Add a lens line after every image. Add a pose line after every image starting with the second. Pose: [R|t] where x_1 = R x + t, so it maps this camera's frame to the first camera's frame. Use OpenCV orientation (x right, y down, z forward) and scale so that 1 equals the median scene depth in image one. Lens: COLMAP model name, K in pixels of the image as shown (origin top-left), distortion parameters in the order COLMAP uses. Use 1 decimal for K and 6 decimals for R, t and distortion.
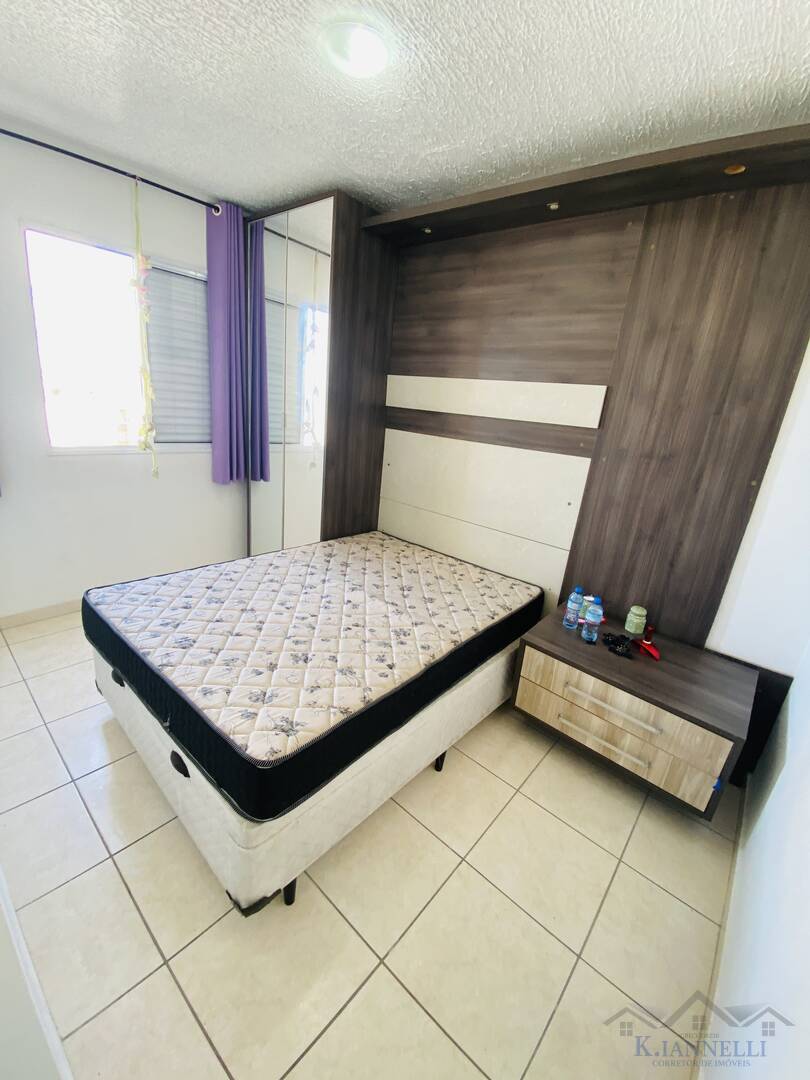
lens RADIAL K [[438.5, 0, 405.0], [0, 438.5, 540.0], [0, 0, 1]] dist [0.025315, -0.025129]
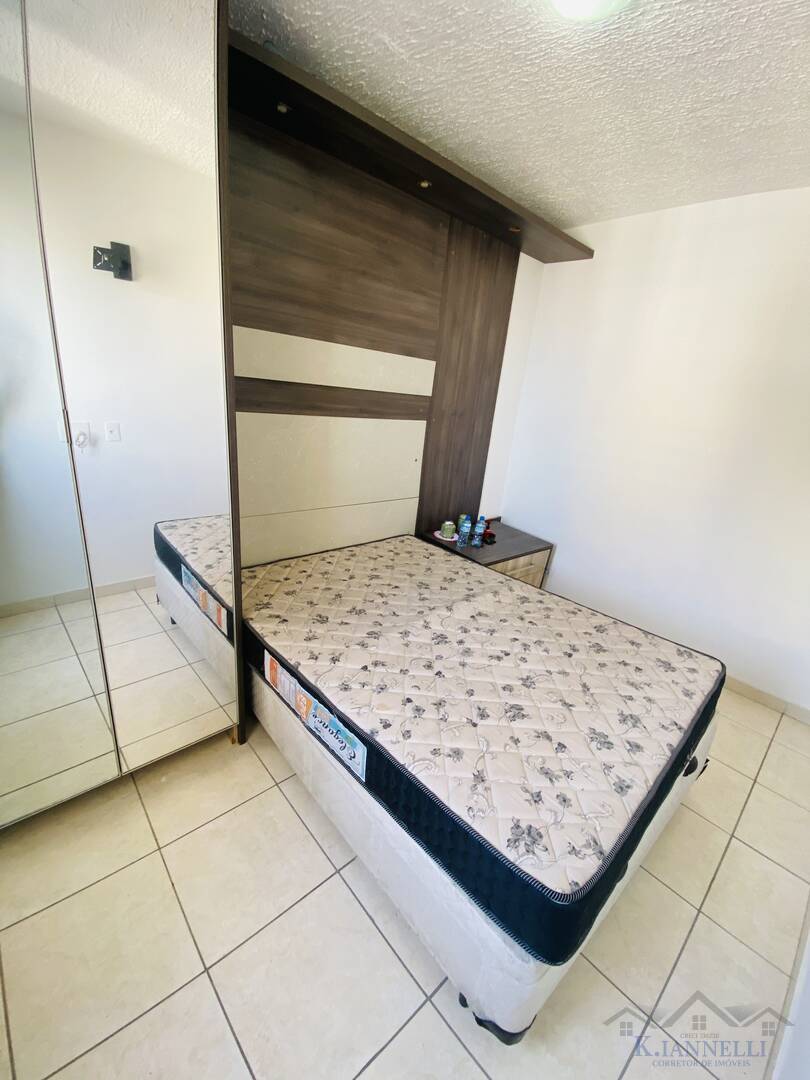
lens RADIAL K [[438.5, 0, 405.0], [0, 438.5, 540.0], [0, 0, 1]] dist [0.025315, -0.025129]
pose [[0.119050, -0.402315, 0.907728, -0.854494], [0.208777, 0.903933, 0.373252, -0.356111], [-0.970690, 0.145077, 0.191607, 0.869902]]
